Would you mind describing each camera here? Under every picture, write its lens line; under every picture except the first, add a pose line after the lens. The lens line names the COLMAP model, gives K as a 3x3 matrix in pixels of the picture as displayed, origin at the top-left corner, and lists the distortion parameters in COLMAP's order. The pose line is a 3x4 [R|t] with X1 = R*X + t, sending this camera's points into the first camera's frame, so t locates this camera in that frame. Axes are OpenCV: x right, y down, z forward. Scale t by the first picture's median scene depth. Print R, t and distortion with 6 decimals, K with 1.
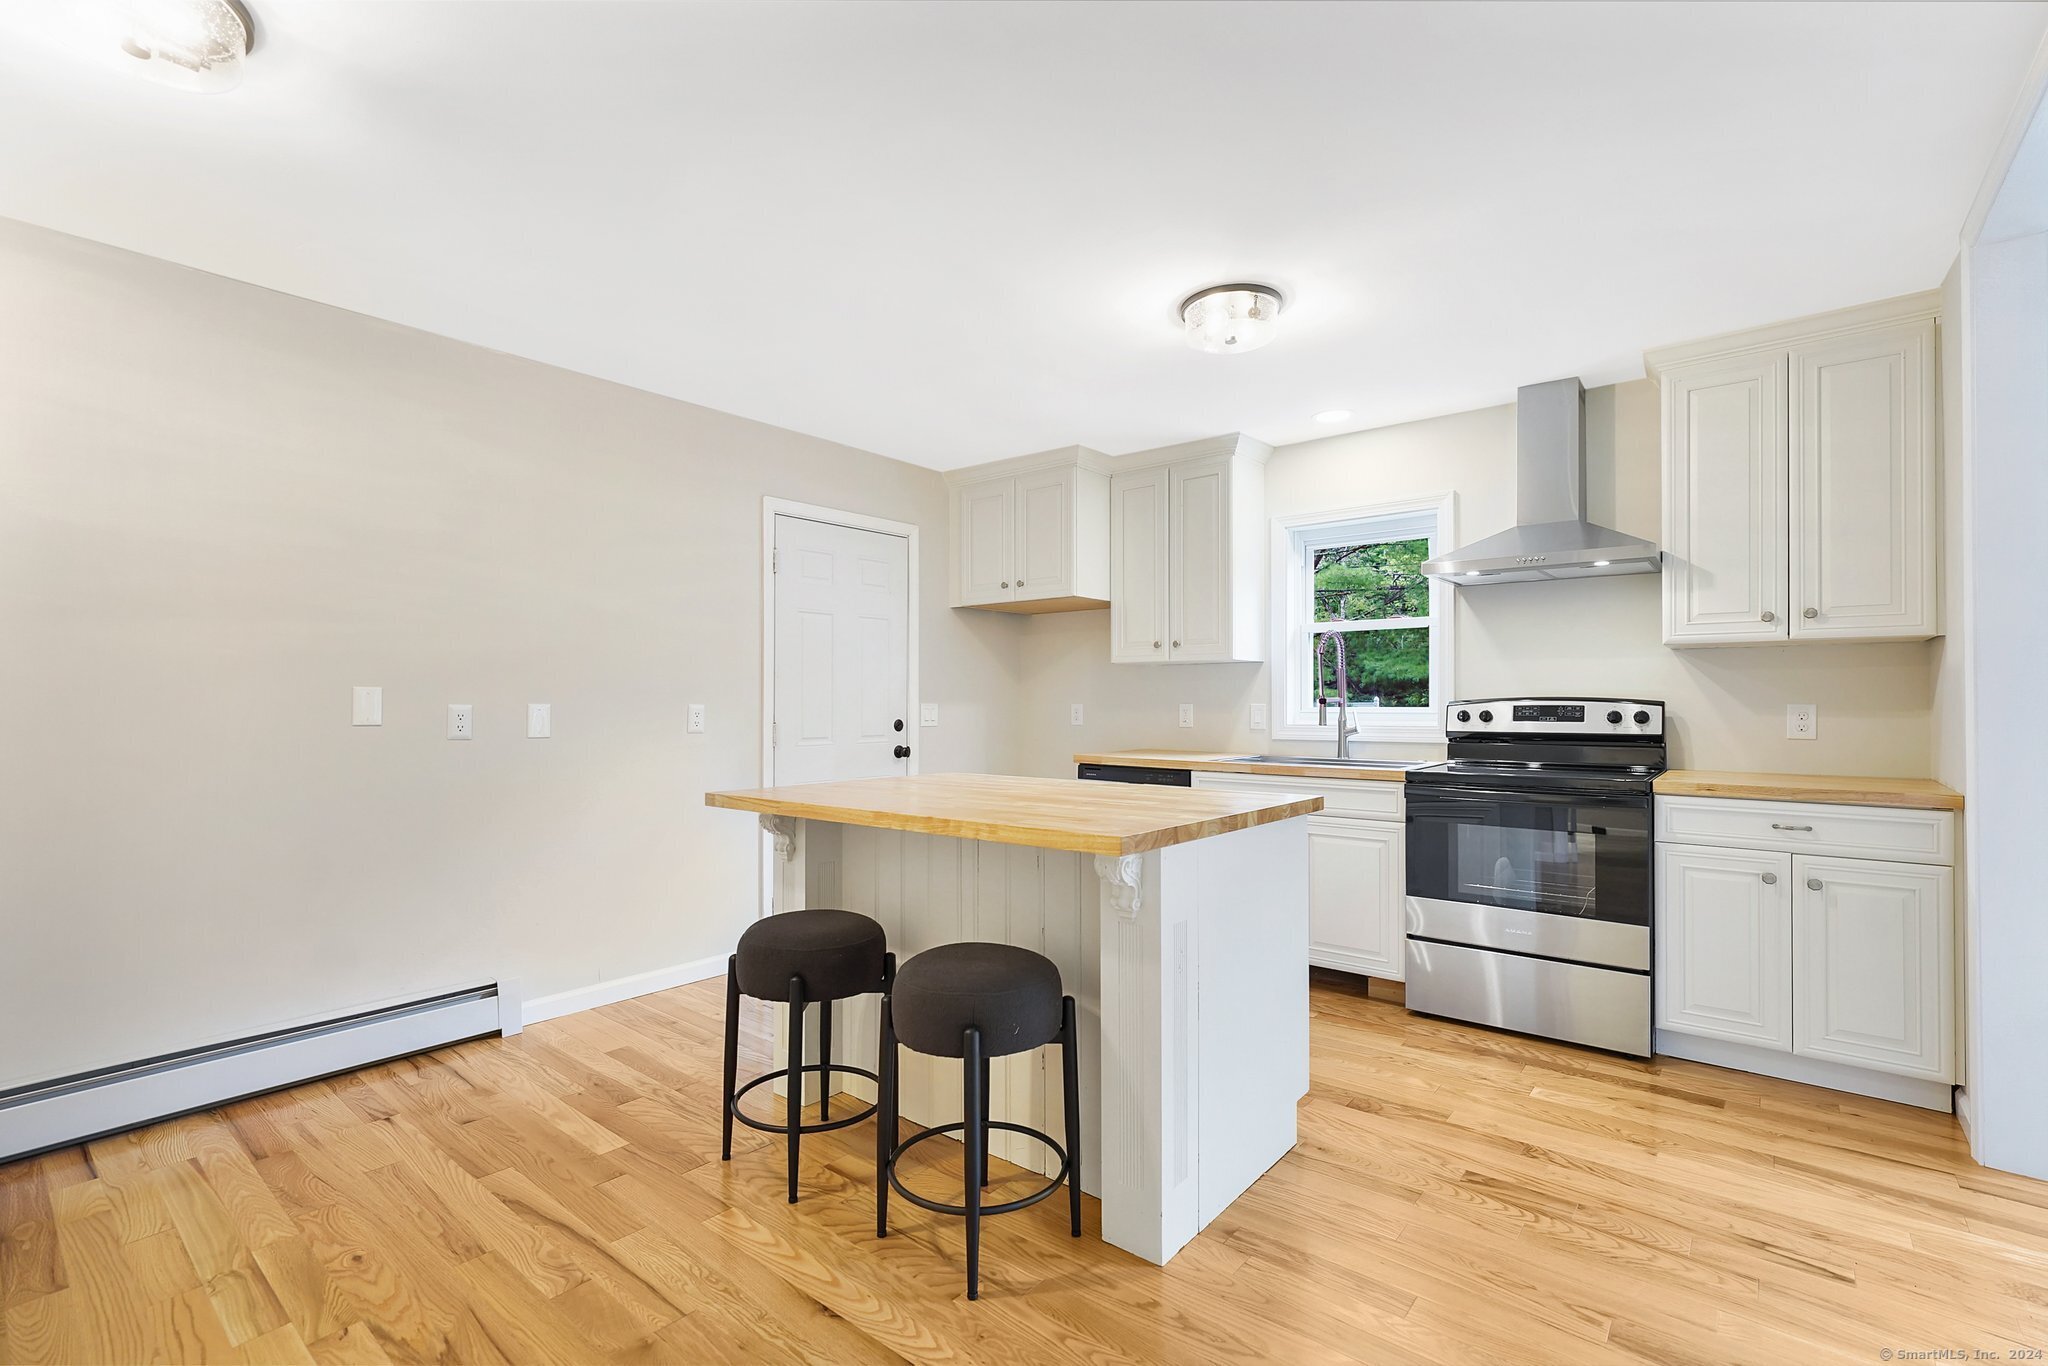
lens RADIAL K [[917.3, 0, 1025.0], [0, 917.3, 683.0], [0, 0, 1]] dist [0.007339, -0.000117]
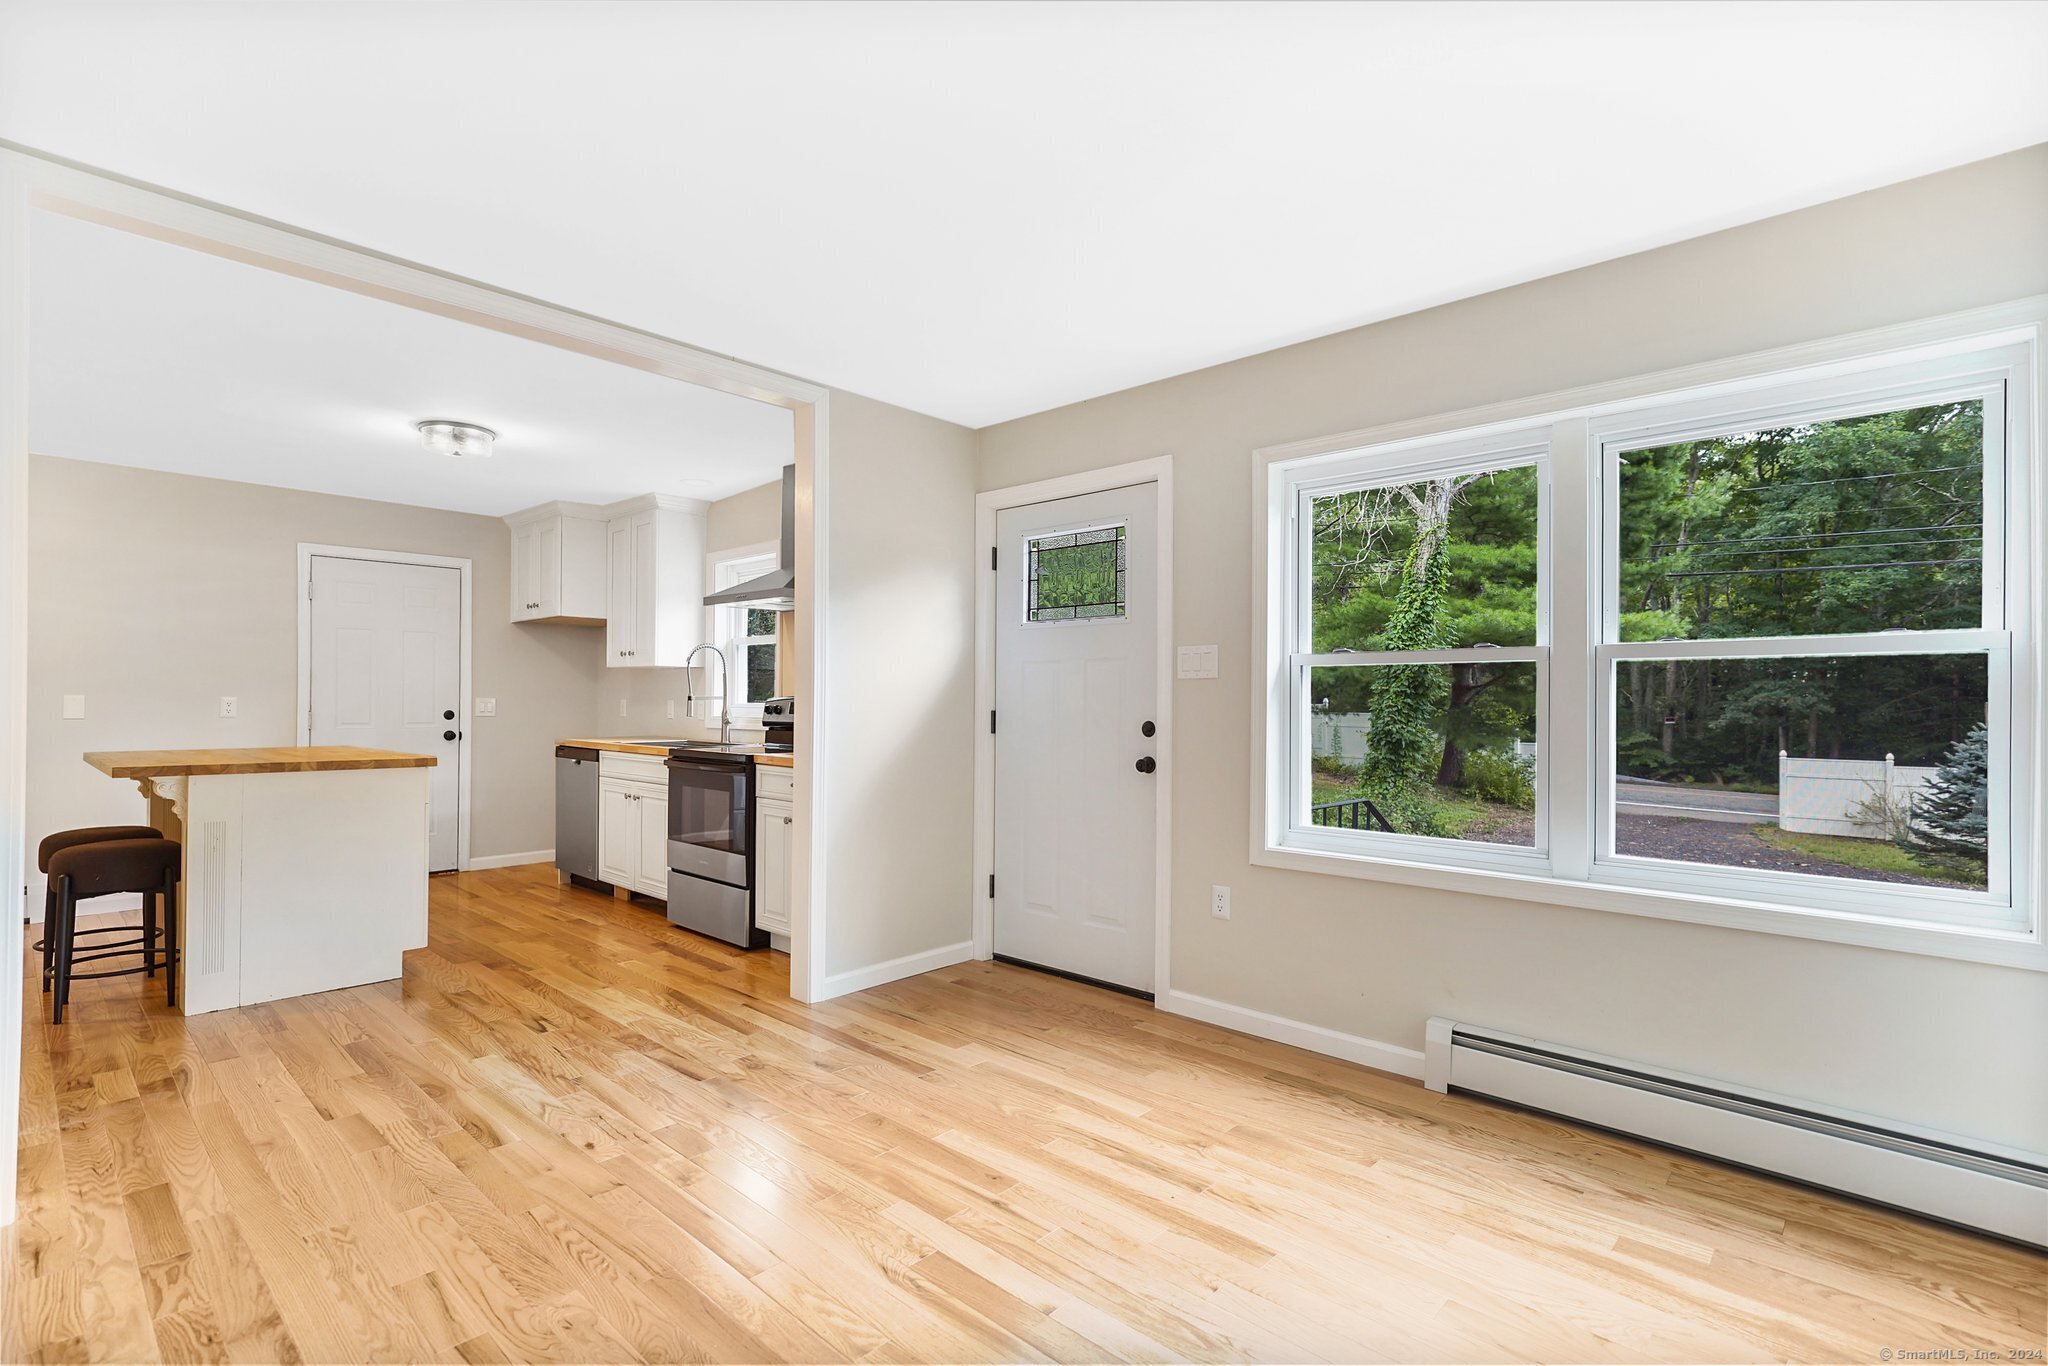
lens RADIAL K [[977.3, 0, 1019.9], [0, 977.3, 673.8], [0, 0, 1]] dist [-0.002438, 0.004146]
pose [[0.997424, 0.004545, -0.071590, 1.055268], [-0.005017, 0.999967, -0.006409, -0.009462], [0.071558, 0.006751, 0.997414, -0.424955]]
